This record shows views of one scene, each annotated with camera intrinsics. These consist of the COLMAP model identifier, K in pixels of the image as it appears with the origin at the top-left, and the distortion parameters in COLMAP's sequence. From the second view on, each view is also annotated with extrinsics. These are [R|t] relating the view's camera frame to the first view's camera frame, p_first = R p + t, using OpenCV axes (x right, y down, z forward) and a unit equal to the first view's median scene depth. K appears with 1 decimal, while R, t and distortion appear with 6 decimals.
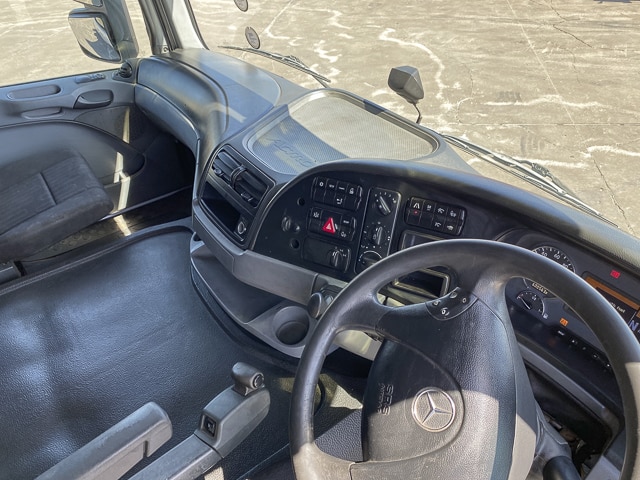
lens RADIAL K [[488.3, 0, 319.4], [0, 488.3, 239.9], [0, 0, 1]] dist [0.040934, -0.047093]
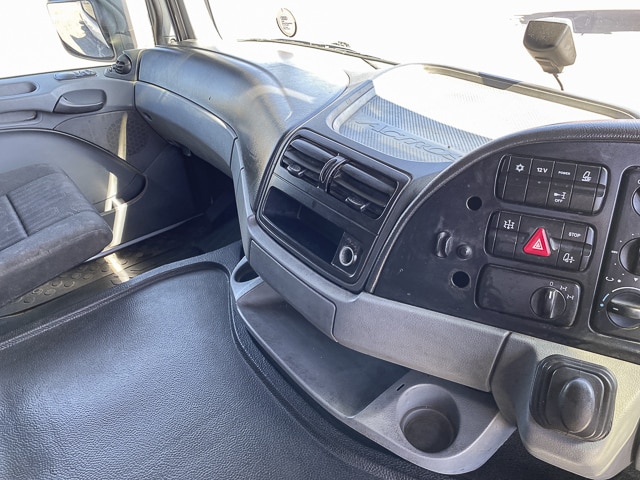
lens RADIAL K [[488.3, 0, 322.5], [0, 488.3, 240.2], [0, 0, 1]] dist [0.040934, -0.047093]
pose [[0.998352, -0.030215, 0.048789, -0.172035], [0.034007, 0.996306, -0.078848, 0.001958], [-0.046226, 0.080377, 0.995692, 0.322705]]
